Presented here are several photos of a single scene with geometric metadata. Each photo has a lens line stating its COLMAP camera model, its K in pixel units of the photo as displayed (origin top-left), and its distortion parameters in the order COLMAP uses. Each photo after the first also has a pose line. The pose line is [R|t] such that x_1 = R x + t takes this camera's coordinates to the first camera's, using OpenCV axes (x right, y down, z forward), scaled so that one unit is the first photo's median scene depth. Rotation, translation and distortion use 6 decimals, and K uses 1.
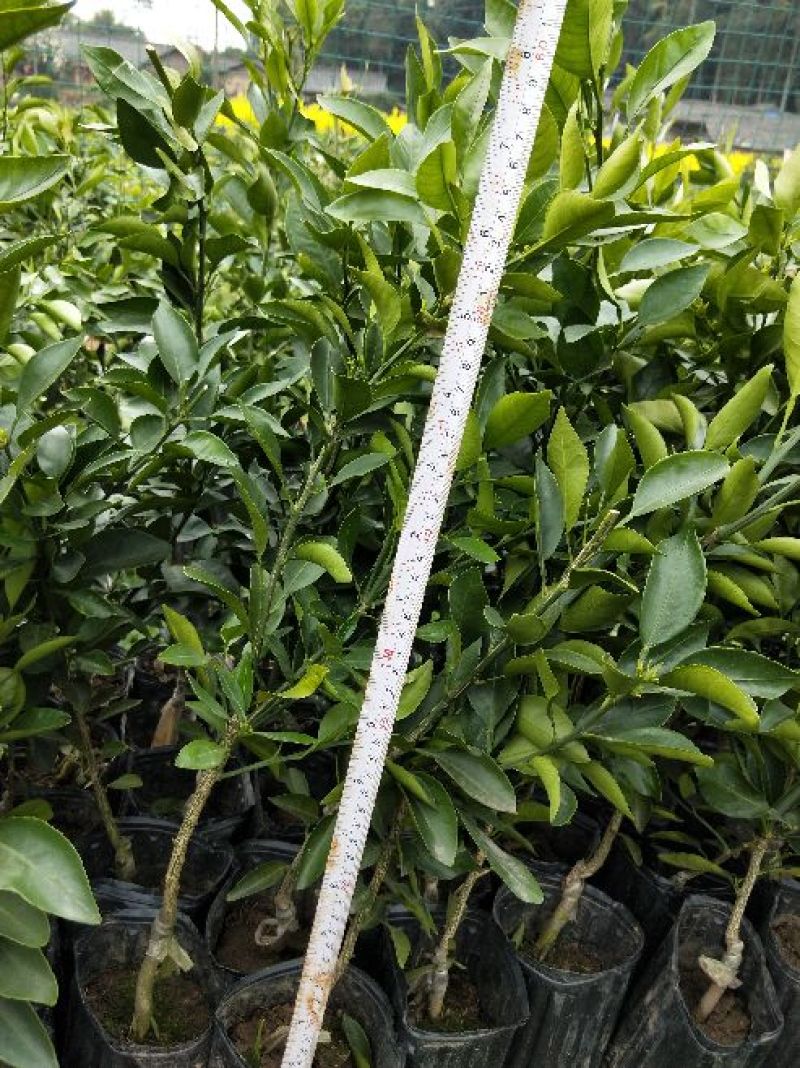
lens RADIAL K [[868.1, 0, 399.4], [0, 868.1, 533.3], [0, 0, 1]] dist [-0.008493, -0.040240]
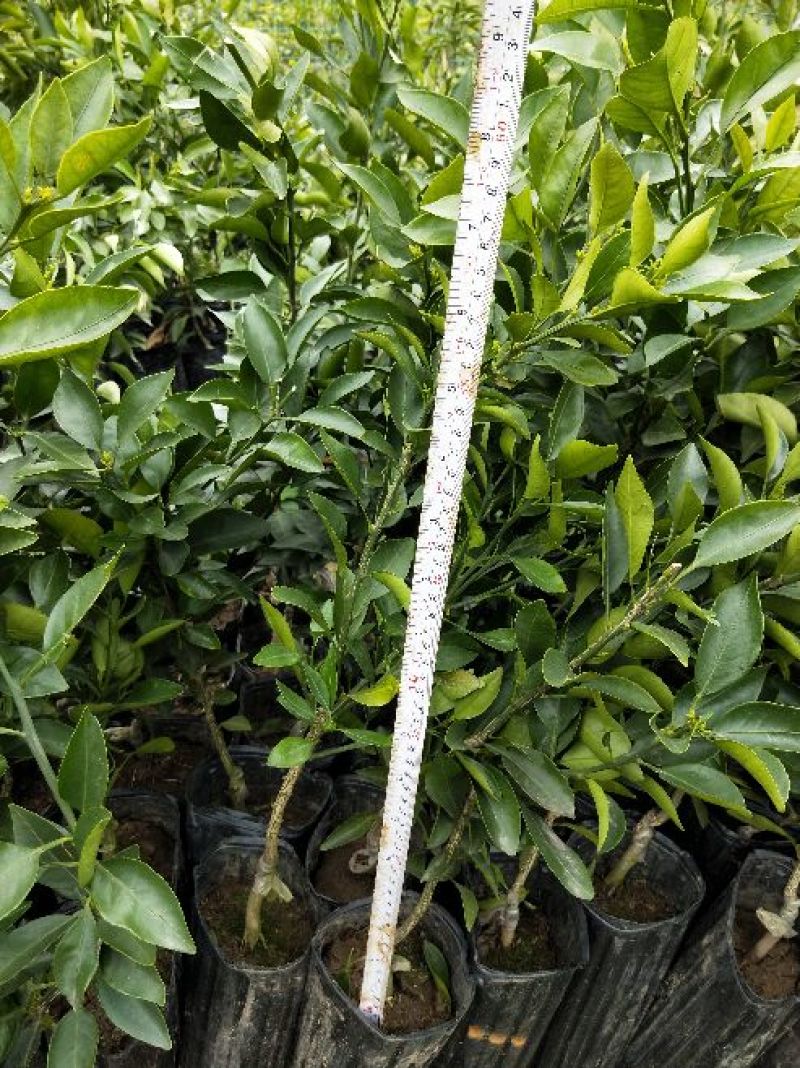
lens RADIAL K [[862.6, 0, 401.4], [0, 862.6, 538.2], [0, 0, 1]] dist [-0.029623, -0.014081]
pose [[0.991424, 0.020973, -0.128994, 0.039459], [0.001331, 0.985367, 0.170439, -0.157724], [0.130681, -0.169149, 0.976888, -0.018455]]
